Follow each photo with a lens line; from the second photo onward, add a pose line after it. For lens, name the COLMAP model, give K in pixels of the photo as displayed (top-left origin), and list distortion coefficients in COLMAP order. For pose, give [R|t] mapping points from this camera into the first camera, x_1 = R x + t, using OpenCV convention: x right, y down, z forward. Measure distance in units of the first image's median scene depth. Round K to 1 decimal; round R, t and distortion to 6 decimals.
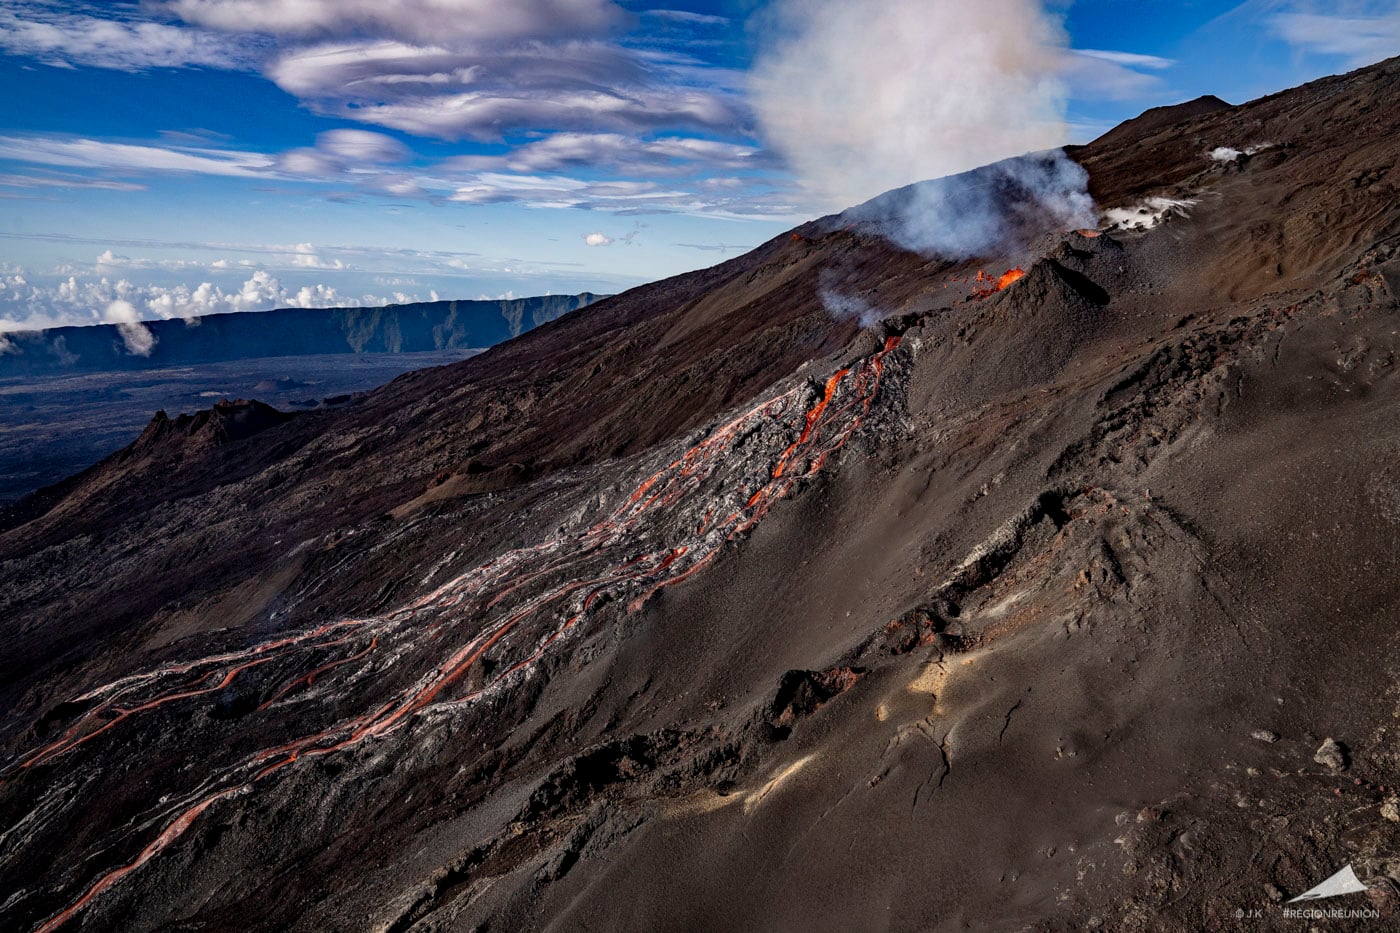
lens RADIAL K [[1015.9, 0, 685.0], [0, 1015.9, 461.3], [0, 0, 1]] dist [-0.127595, 0.100553]
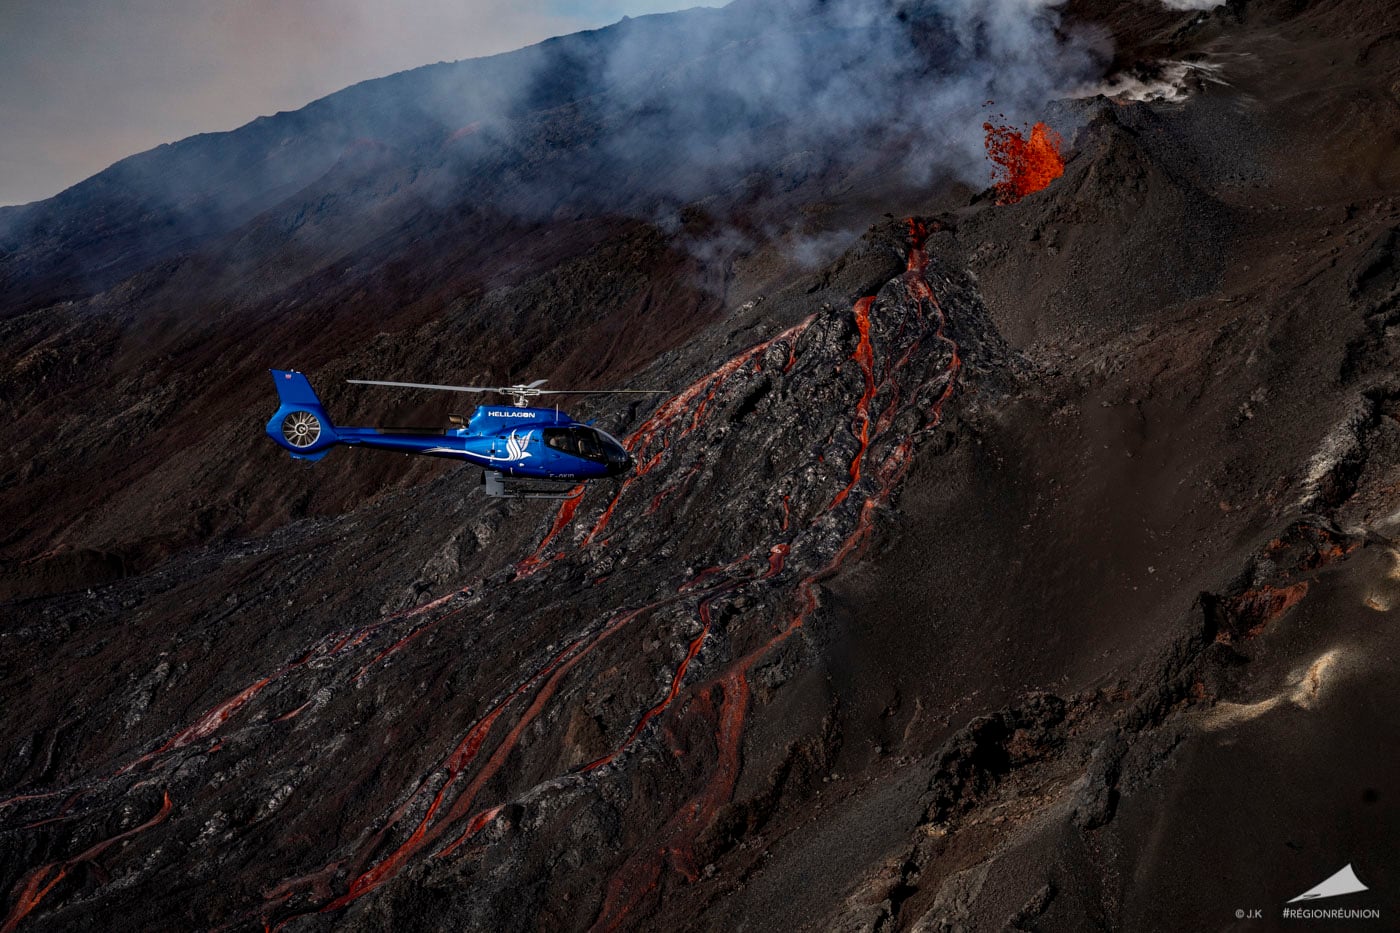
lens RADIAL K [[2724.8, 0, 693.0], [0, 2724.8, 438.9], [0, 0, 1]] dist [0.456047, 0.000000]
pose [[0.871024, -0.007941, 0.491177, -0.883351], [0.088668, 0.985988, -0.141299, 0.258215], [-0.483173, 0.166627, 0.859523, -0.408596]]
